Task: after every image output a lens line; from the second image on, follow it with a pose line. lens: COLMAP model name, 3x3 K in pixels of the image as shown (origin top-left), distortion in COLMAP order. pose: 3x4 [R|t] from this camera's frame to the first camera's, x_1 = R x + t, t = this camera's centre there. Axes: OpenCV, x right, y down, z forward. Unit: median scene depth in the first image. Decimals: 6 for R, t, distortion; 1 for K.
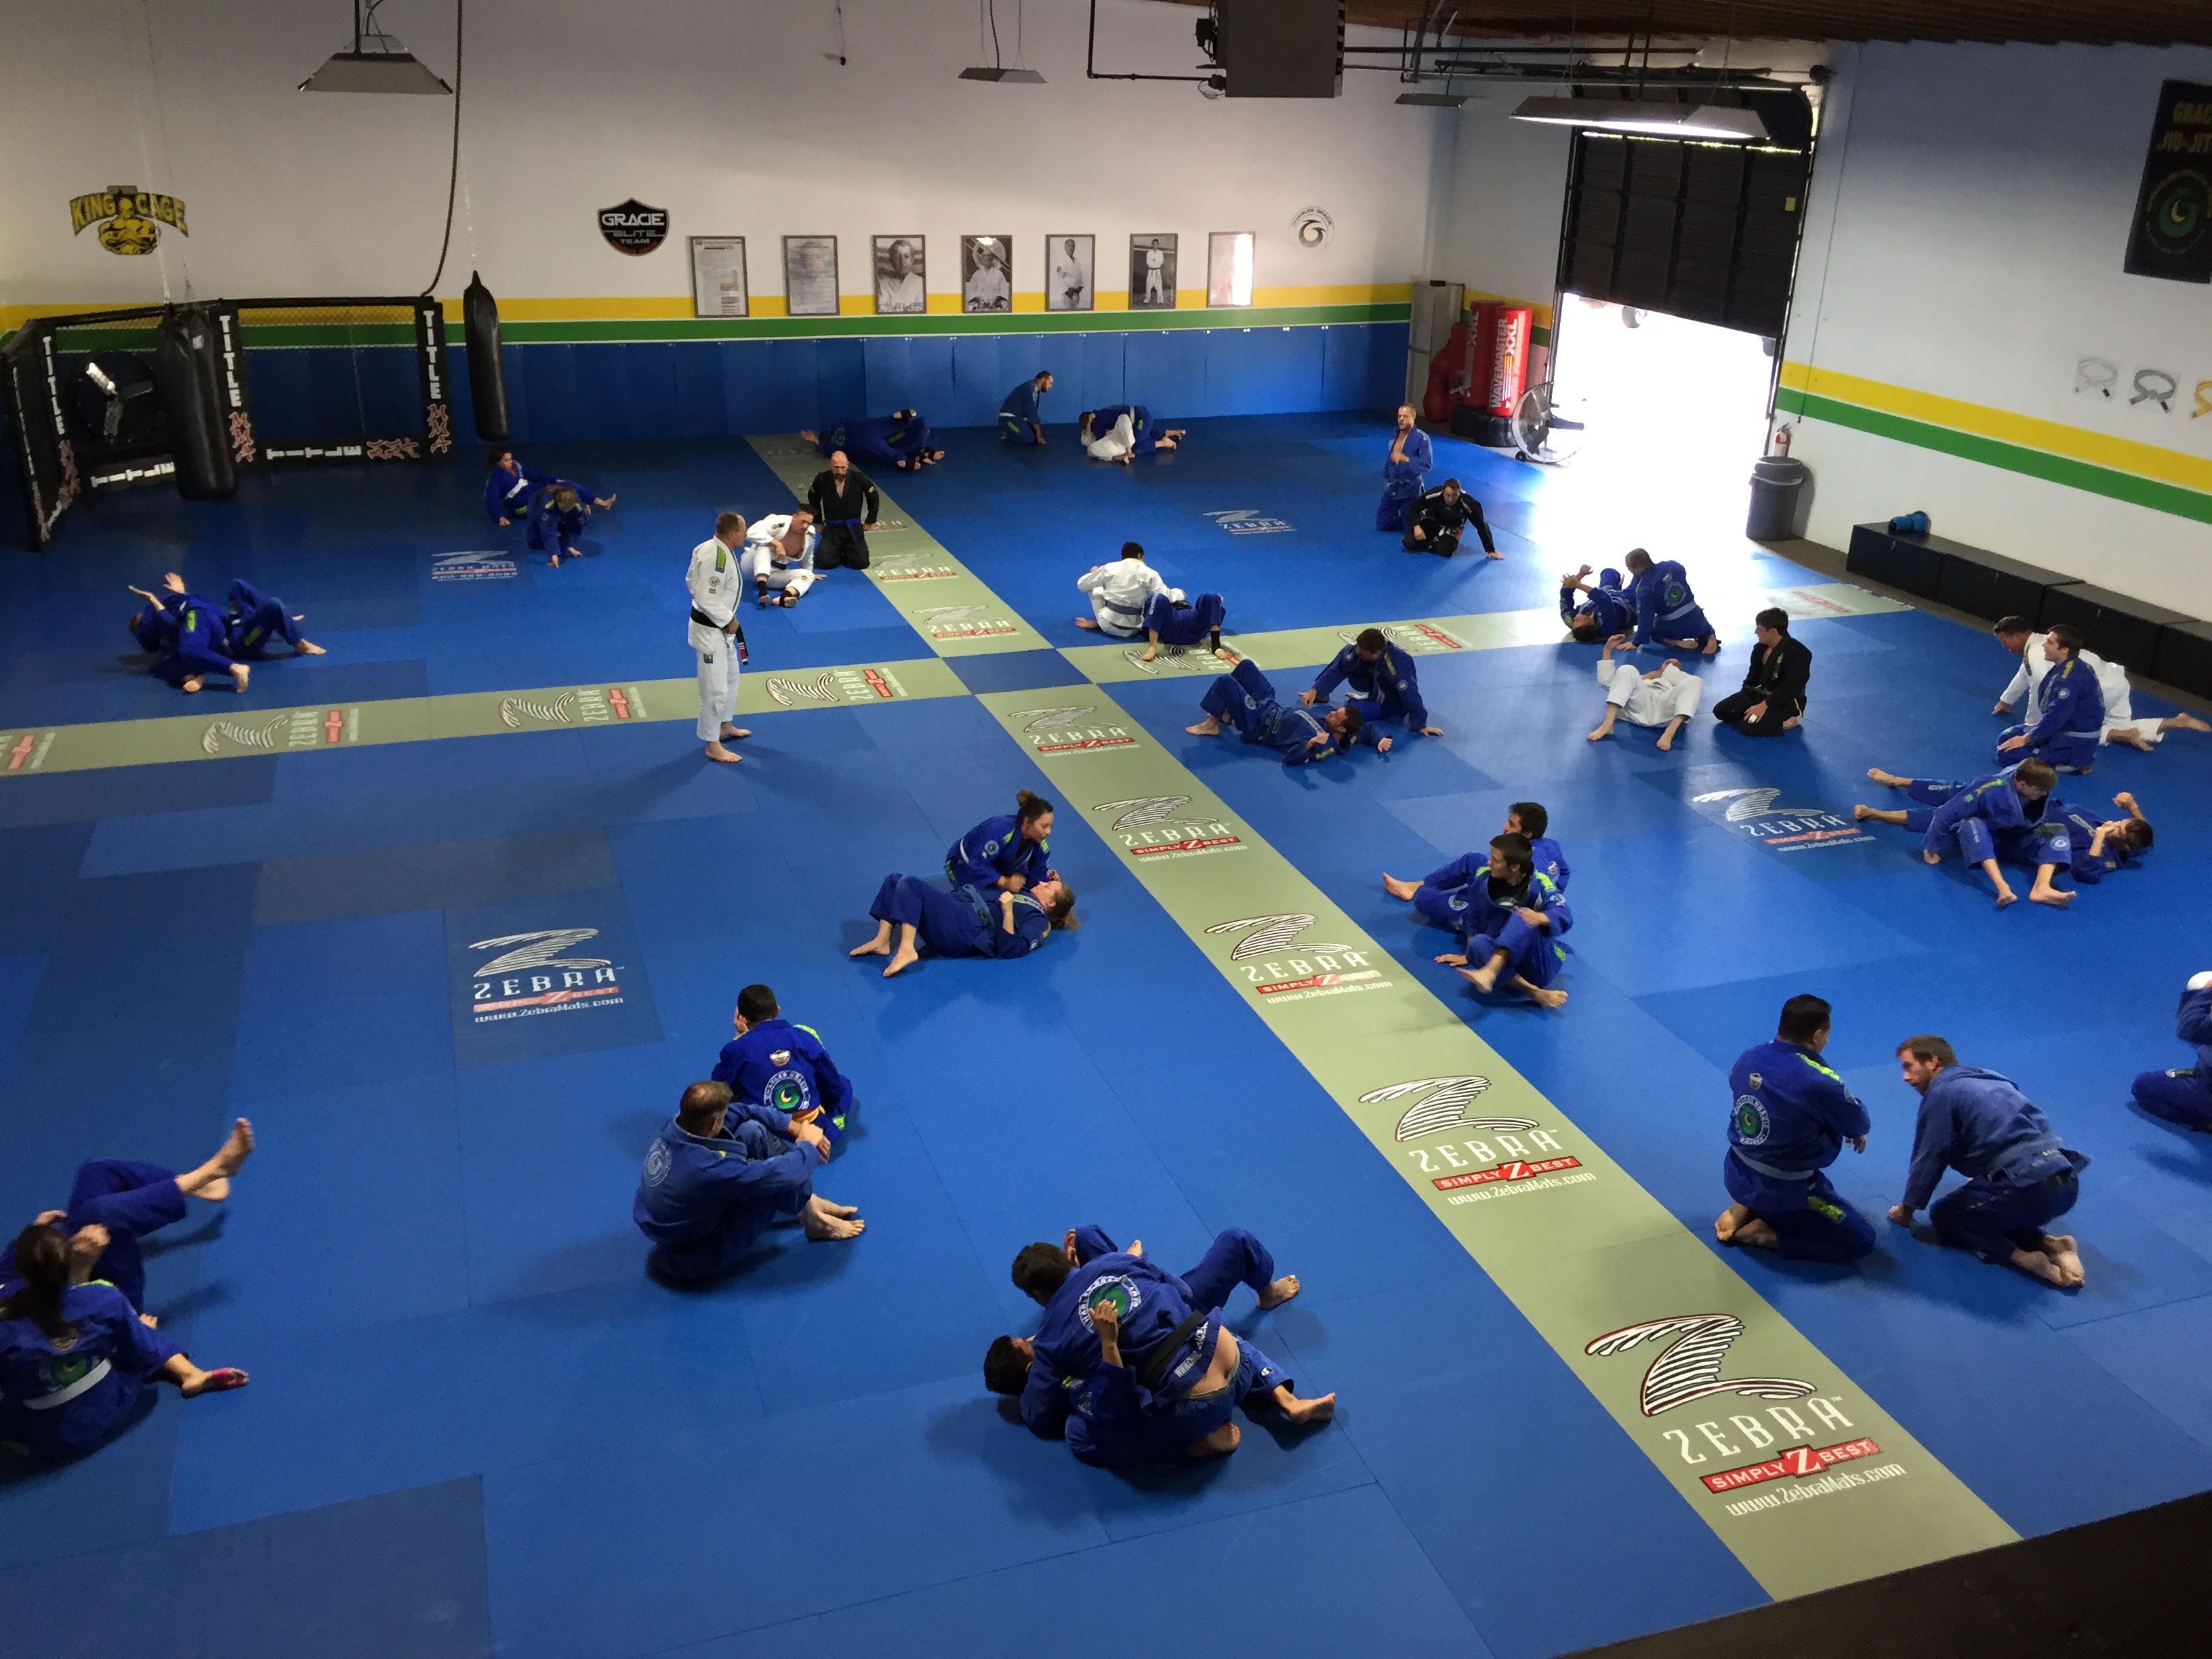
lens RADIAL K [[1899.6, 0, 1106.0], [0, 1899.6, 829.5], [0, 0, 1]] dist [0.073268, -0.107387]
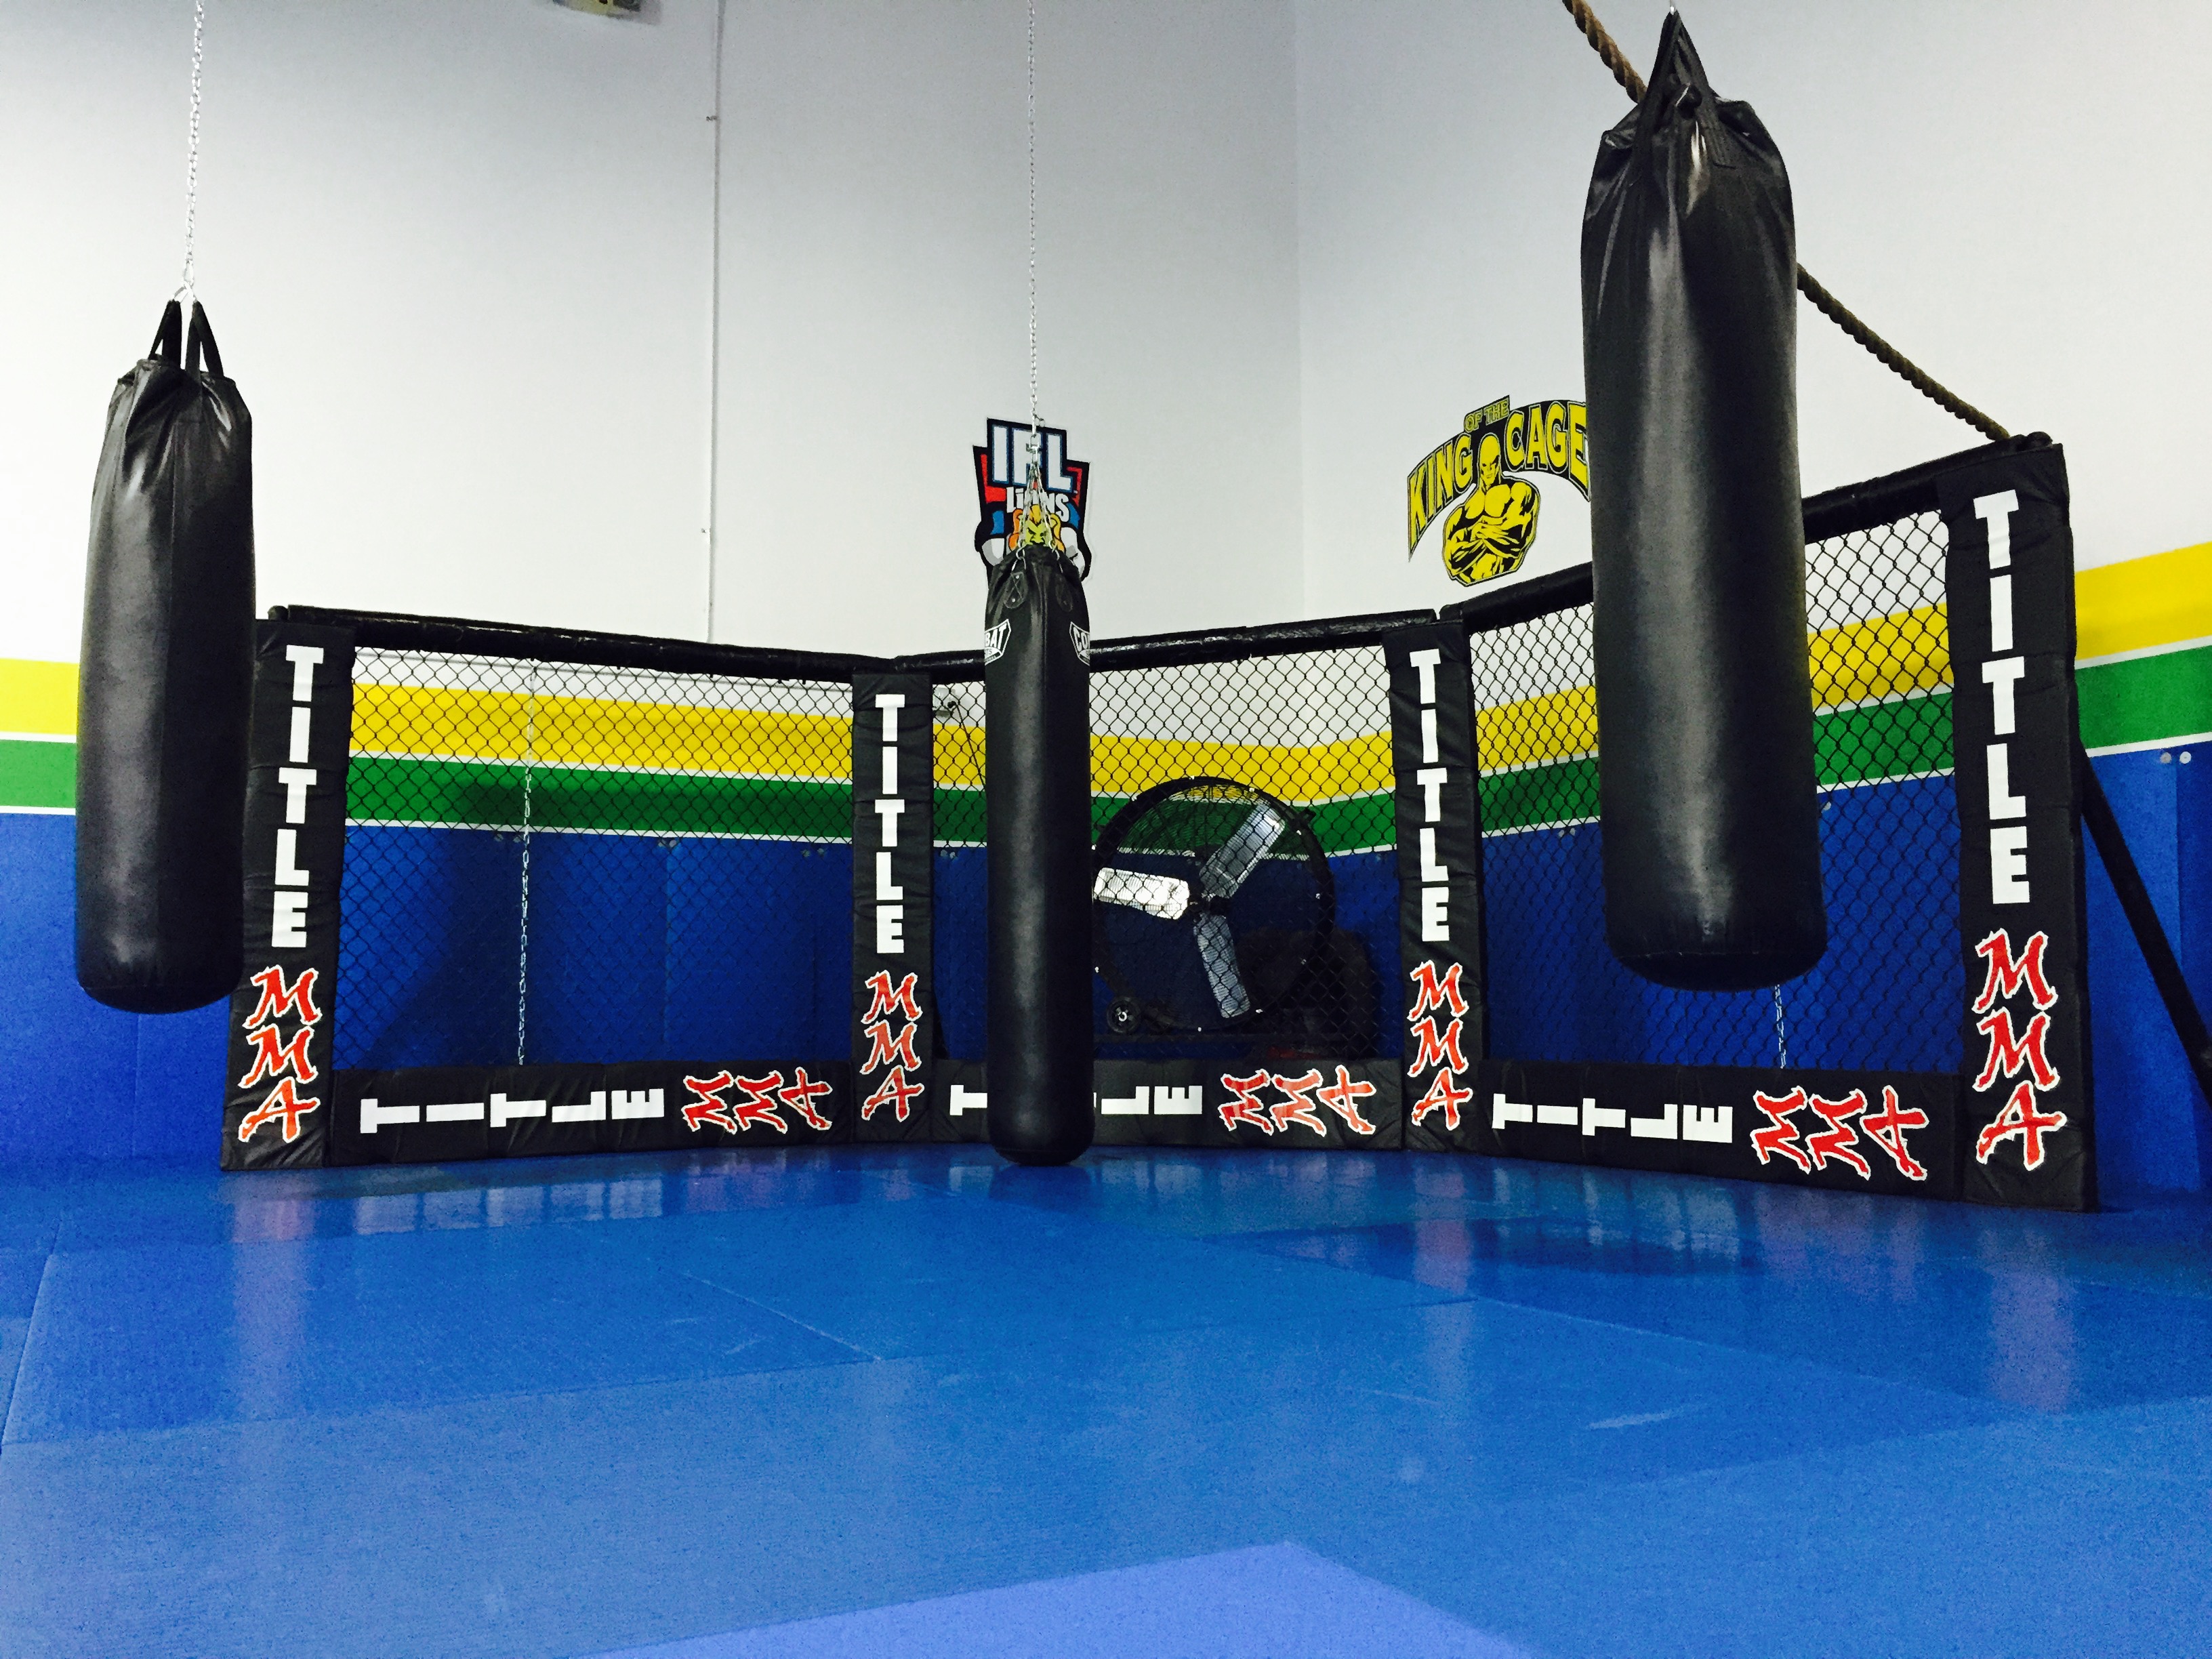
lens RADIAL K [[1899.6, 0, 1106.0], [0, 1899.6, 829.5], [0, 0, 1]] dist [0.073268, -0.107387]
pose [[0.125932, -0.127665, -0.983790, -0.163930], [-0.367589, 0.915089, -0.165804, -0.168015], [0.921422, 0.382510, 0.068311, 0.925049]]
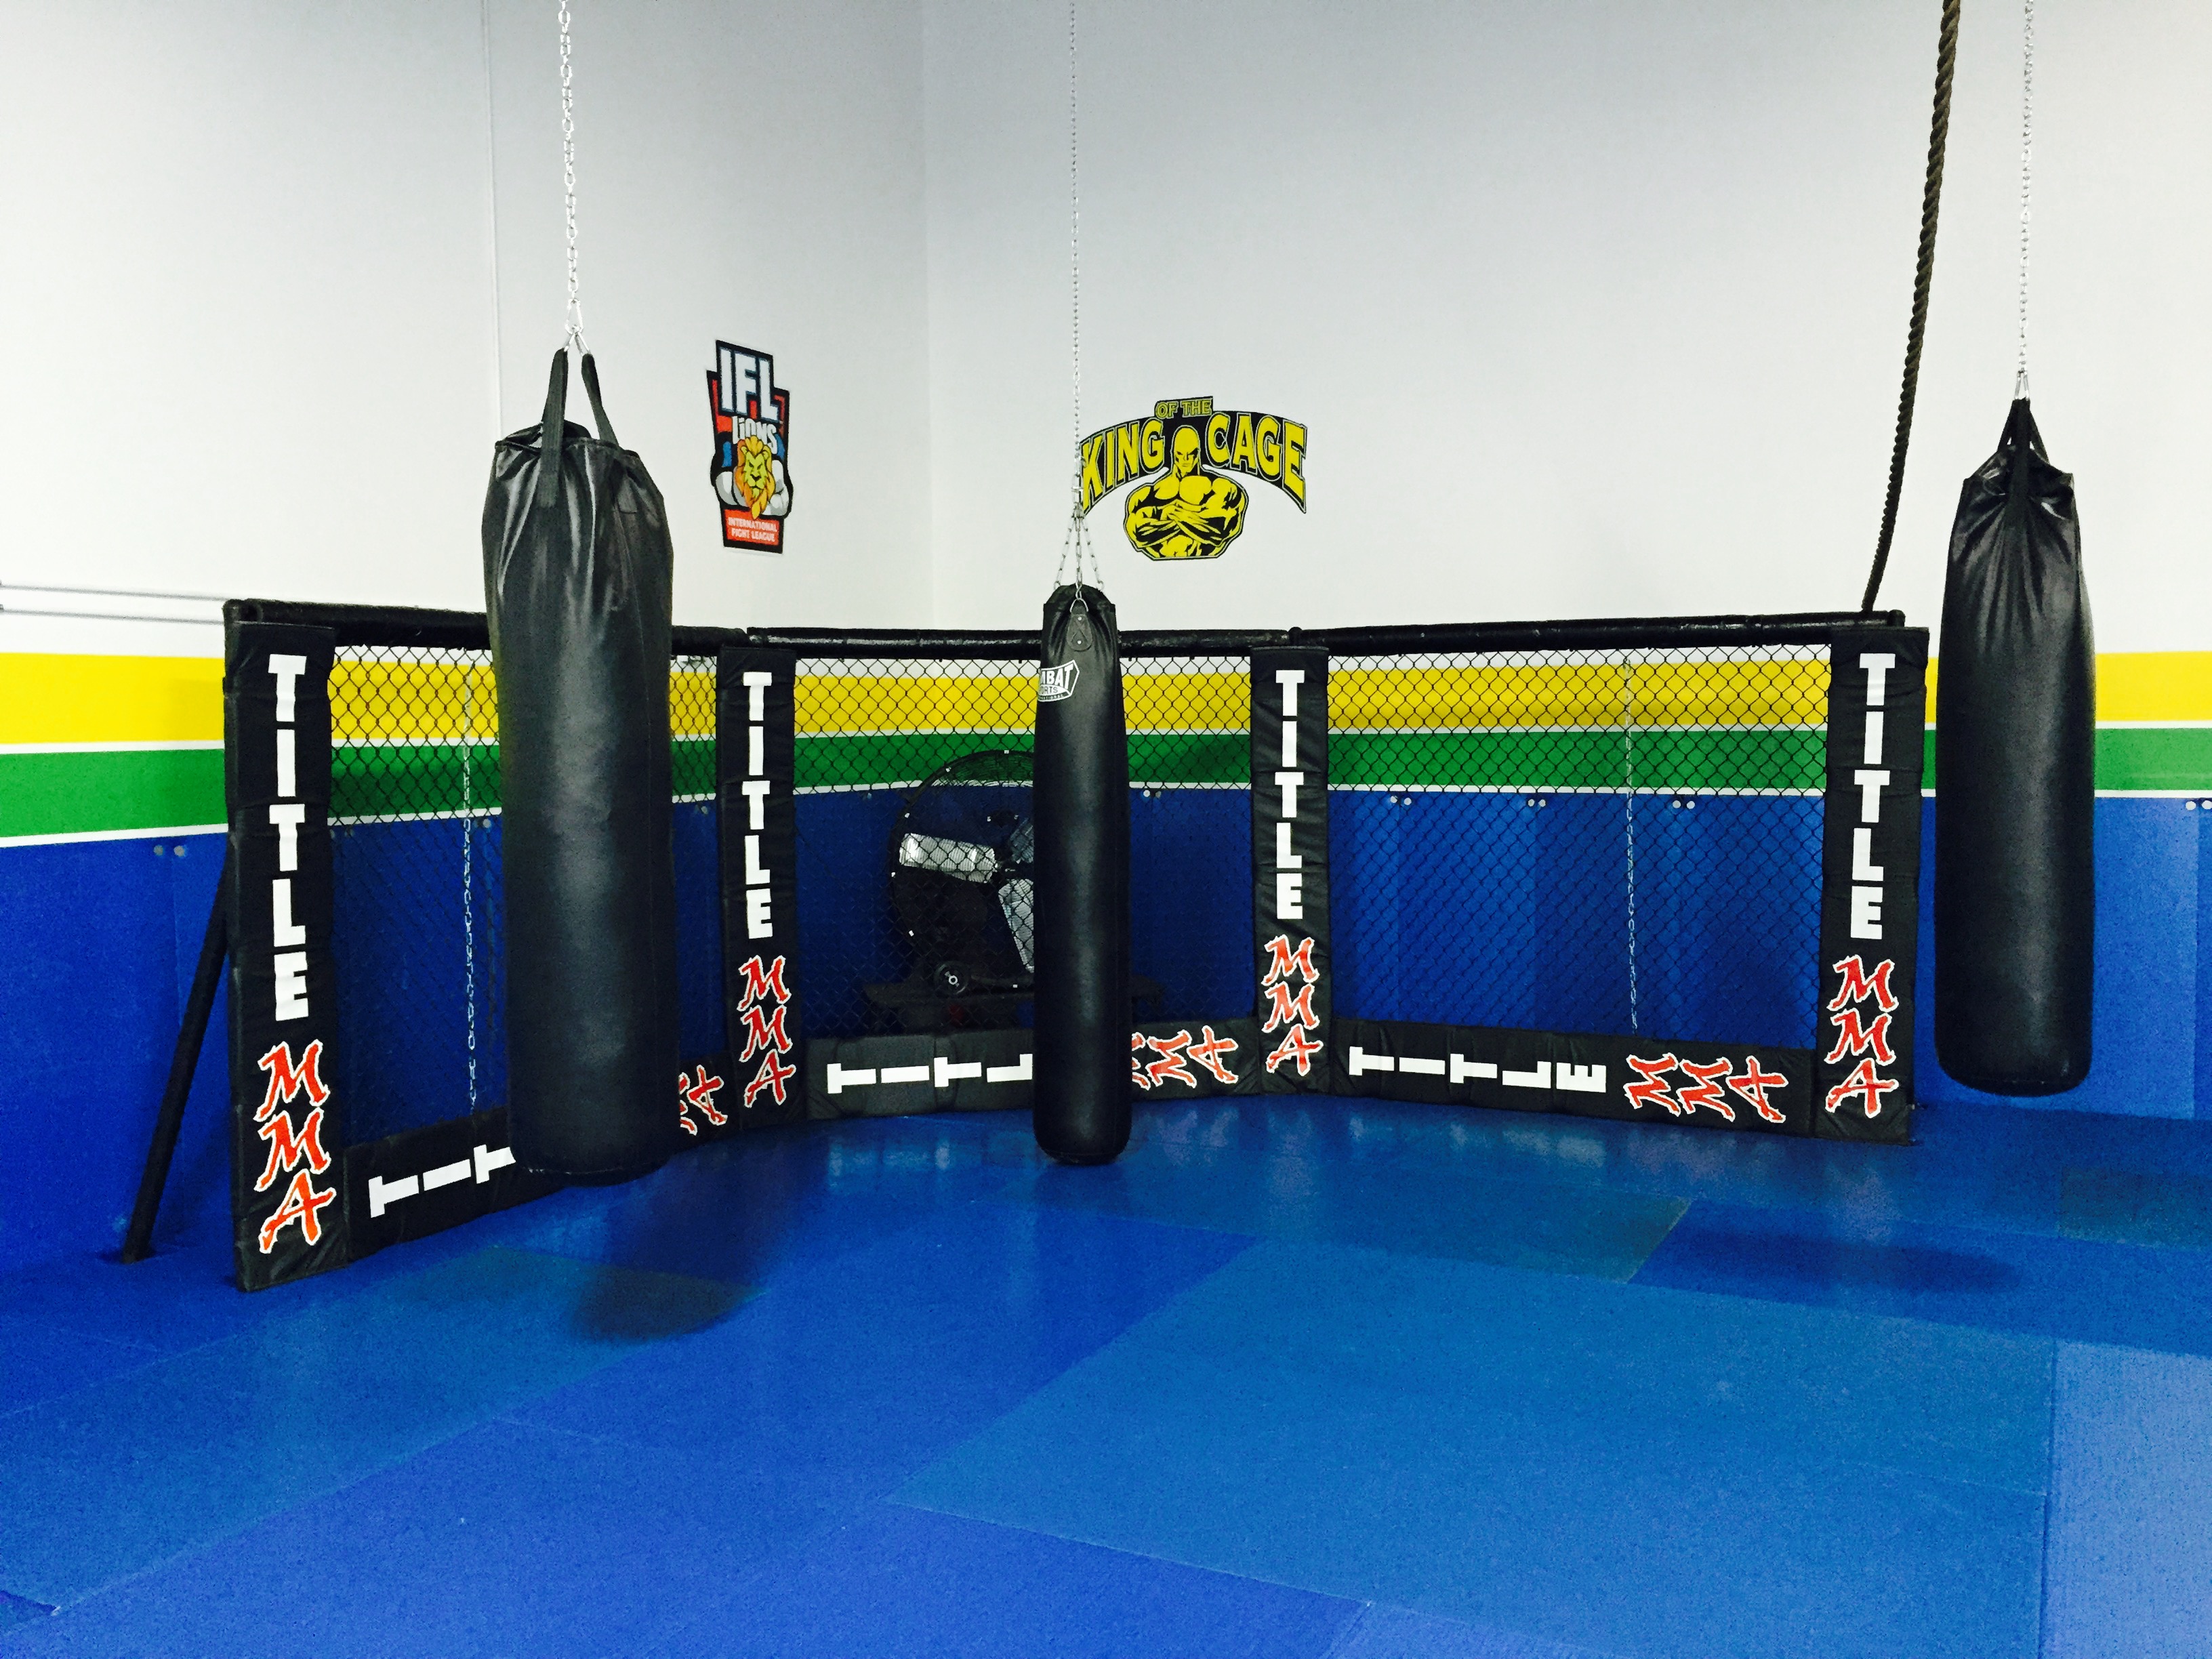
lens RADIAL K [[1899.6, 0, 1106.0], [0, 1899.6, 829.5], [0, 0, 1]] dist [0.073268, -0.107387]
pose [[0.681030, 0.008792, -0.732203, -0.218022], [-0.252335, 0.941500, -0.223395, -0.148766], [0.687405, 0.336899, 0.643408, 0.744564]]
